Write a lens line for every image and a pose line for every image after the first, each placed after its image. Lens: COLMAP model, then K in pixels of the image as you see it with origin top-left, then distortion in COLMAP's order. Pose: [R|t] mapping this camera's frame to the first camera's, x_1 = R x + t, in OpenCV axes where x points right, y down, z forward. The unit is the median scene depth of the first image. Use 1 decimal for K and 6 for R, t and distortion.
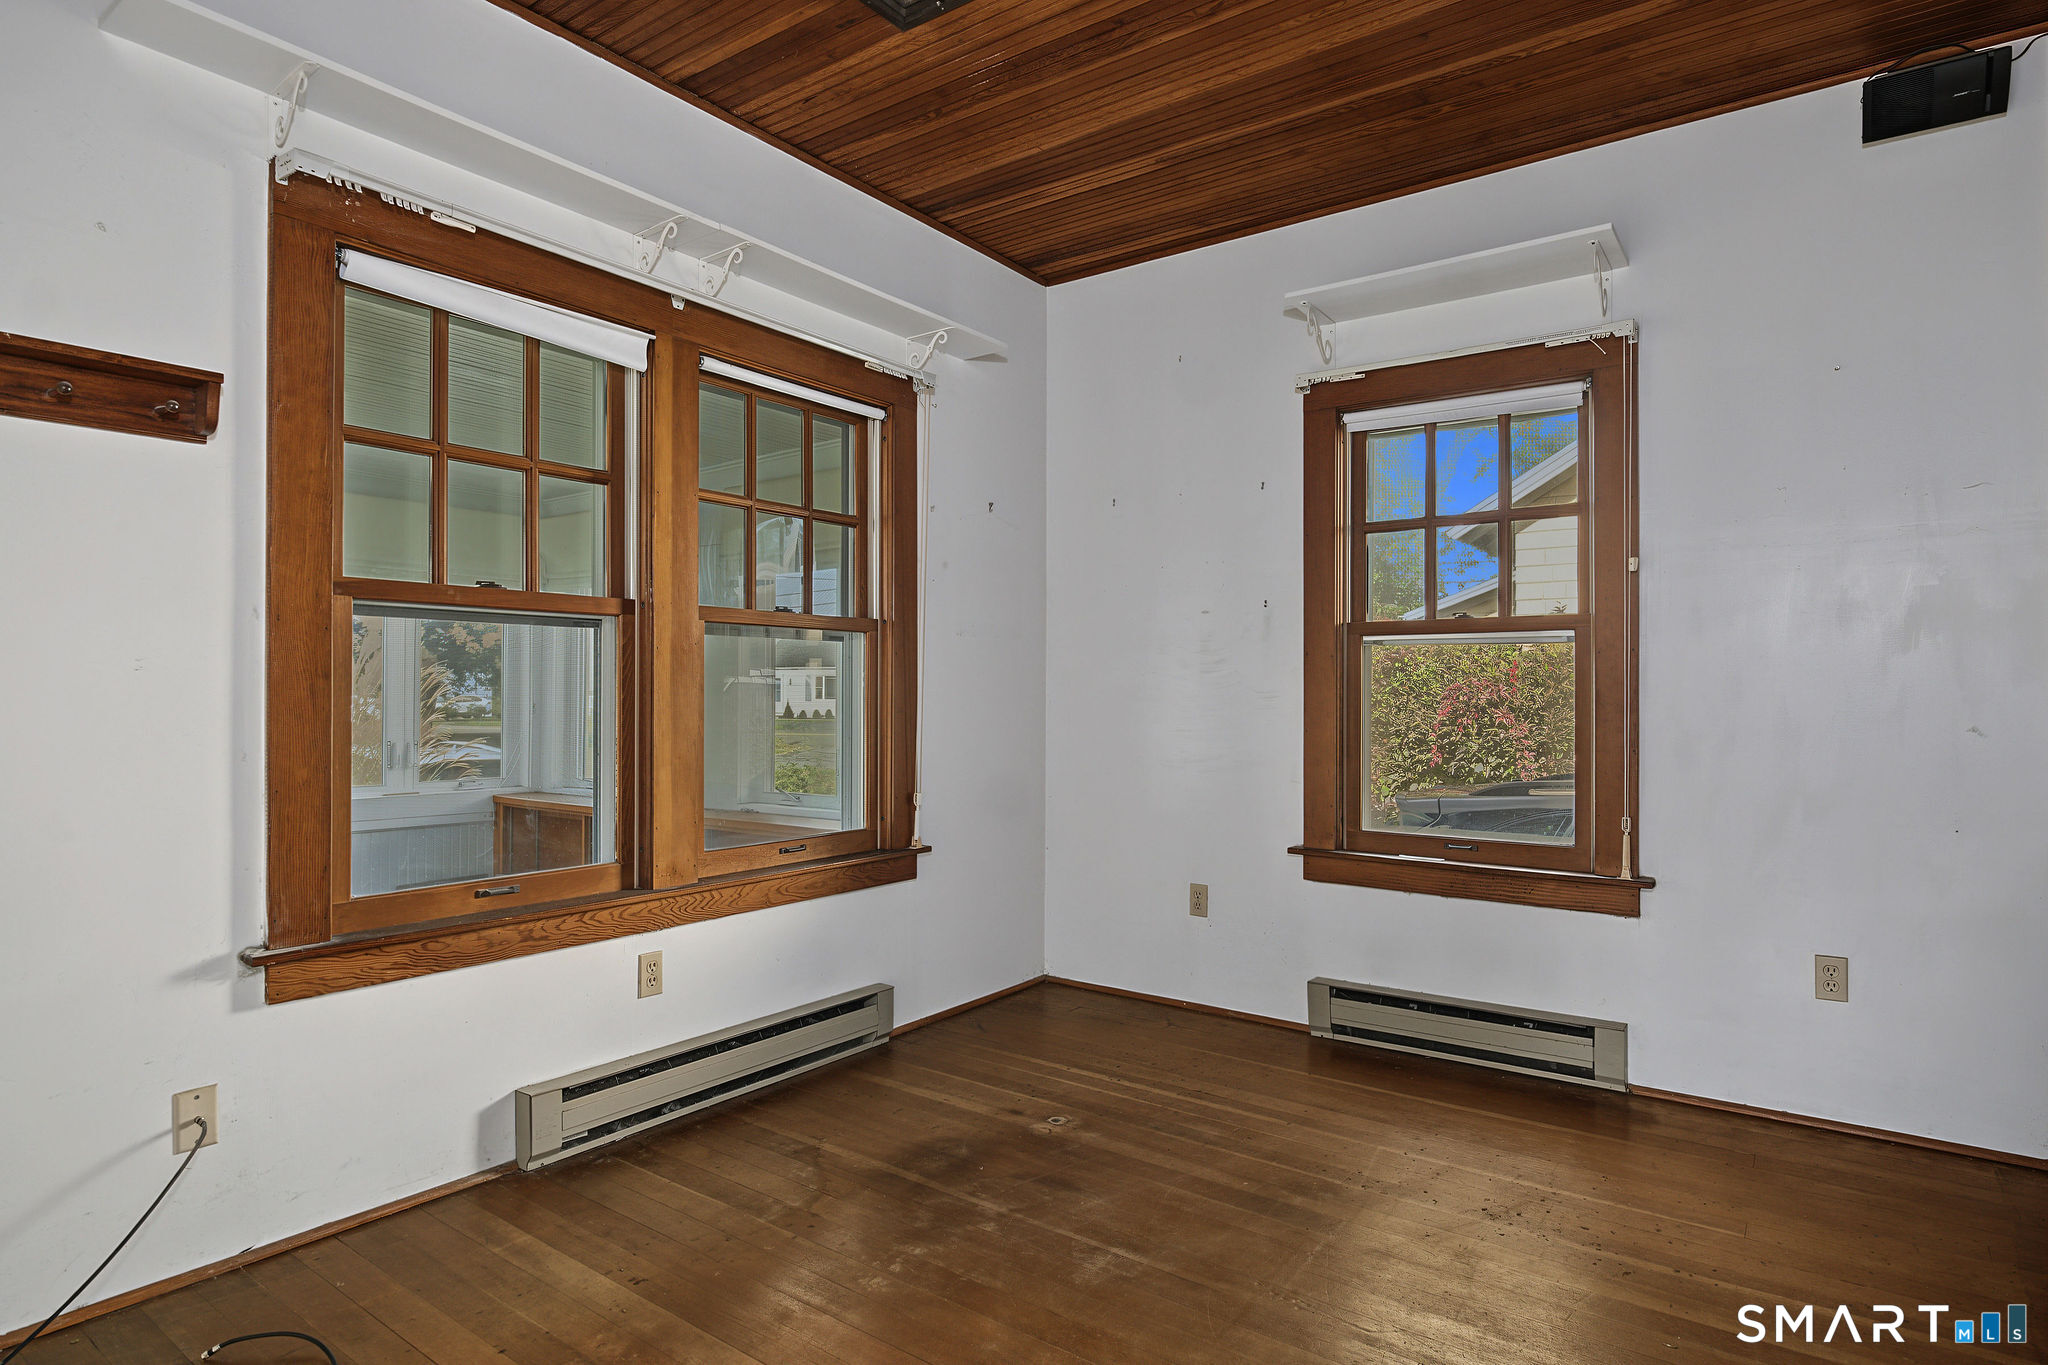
lens RADIAL K [[1137.2, 0, 1020.4], [0, 1137.2, 666.4], [0, 0, 1]] dist [-0.001982, -0.003406]
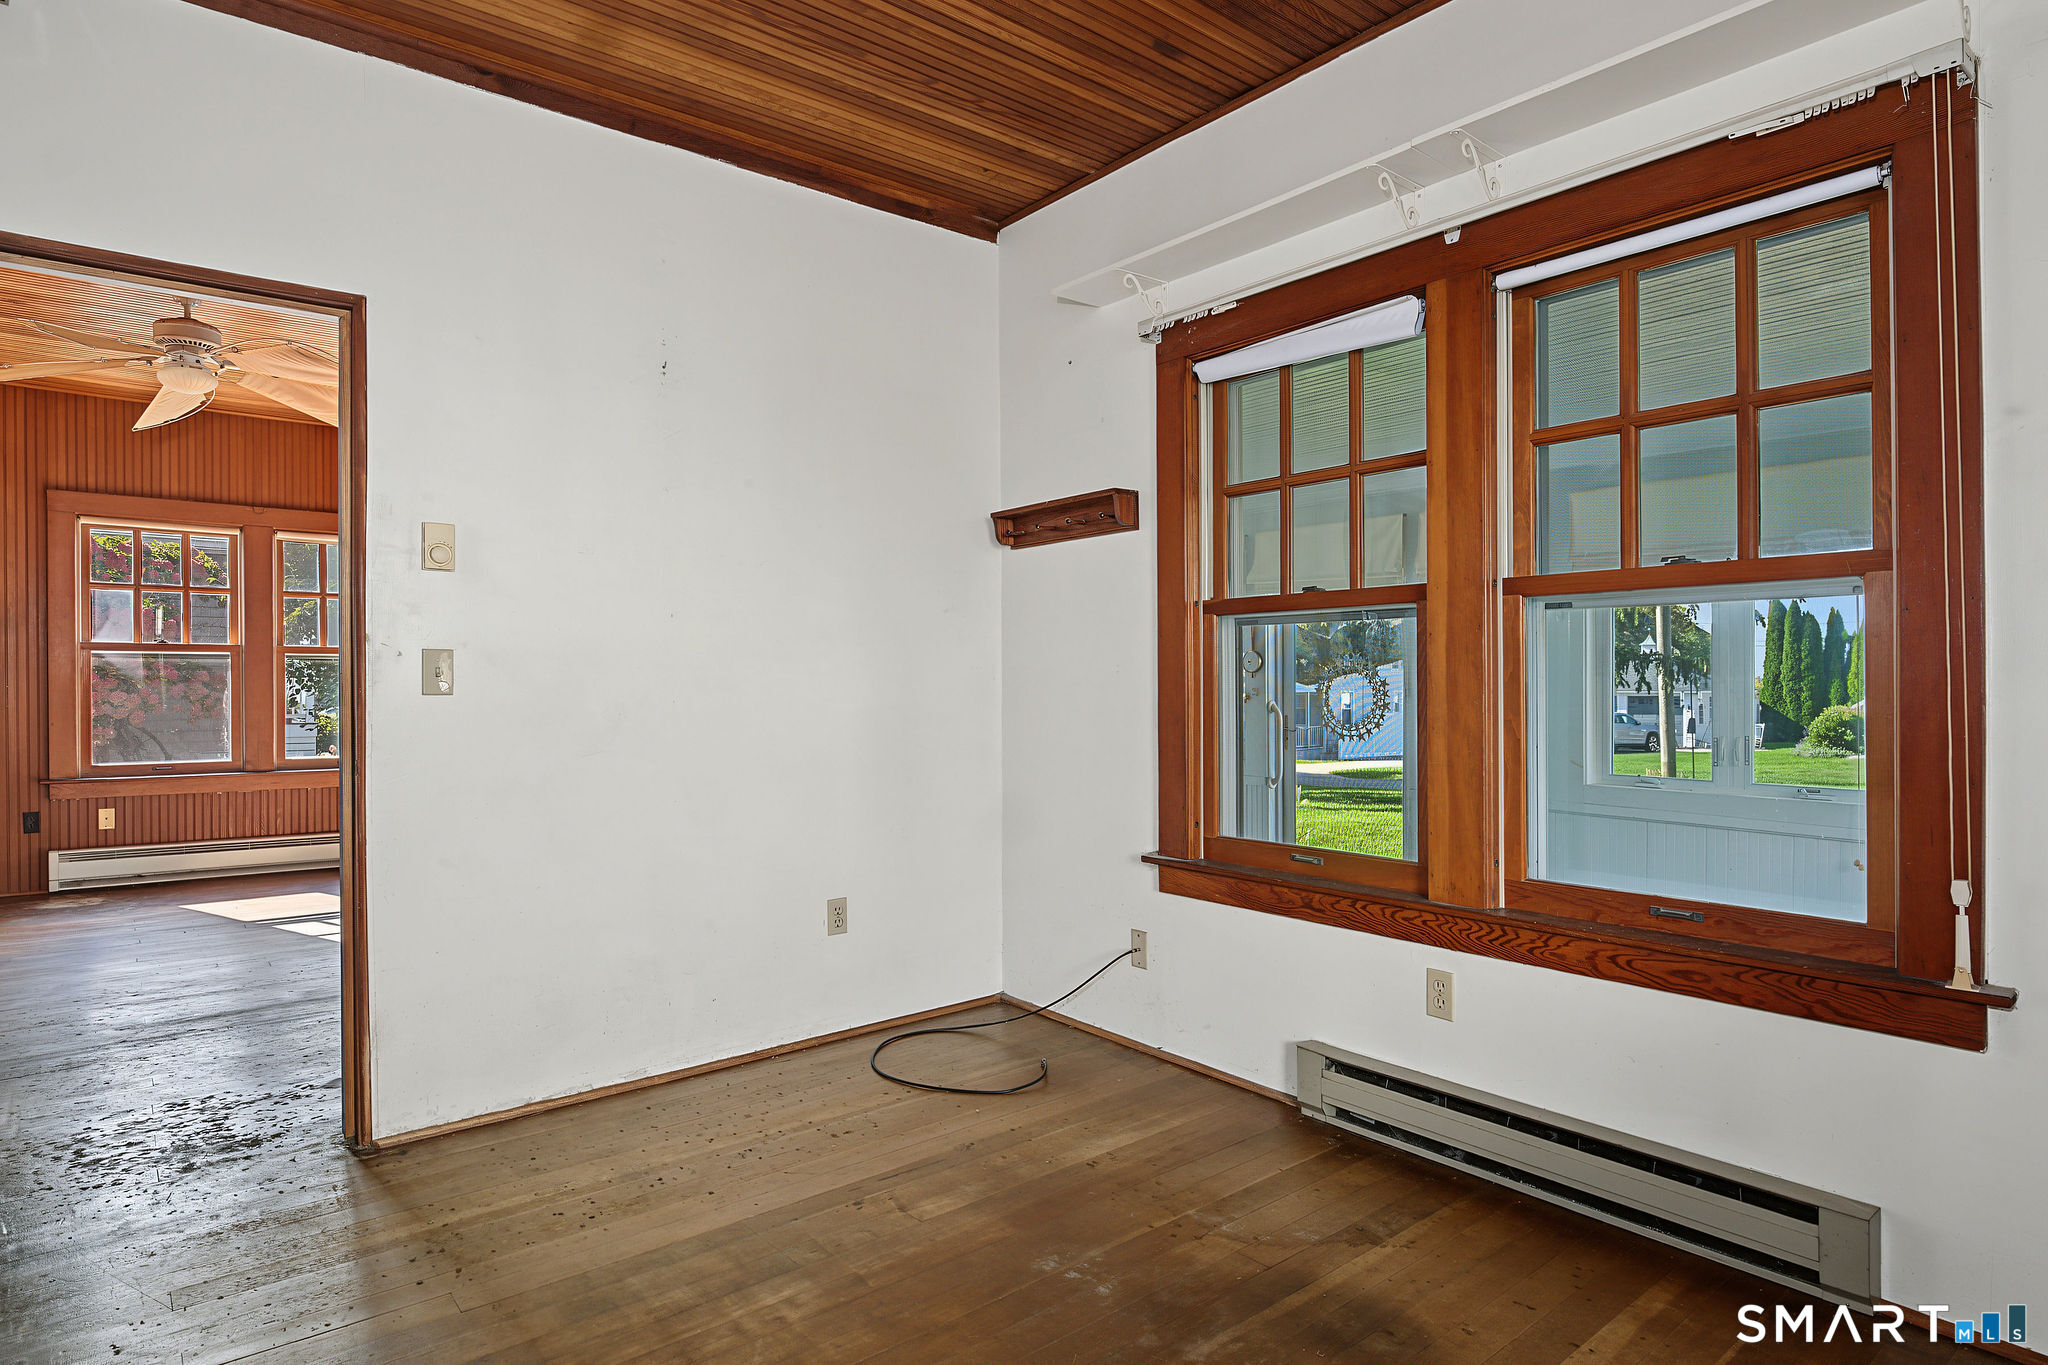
lens RADIAL K [[1114.1, 0, 1024.0], [0, 1114.1, 682.5], [0, 0, 1]] dist [0.001860, -0.000141]
pose [[-0.250212, -0.003132, -0.968186, 0.680796], [0.023795, 0.999673, -0.009383, 0.024364], [0.967899, -0.025386, -0.250056, 0.997094]]
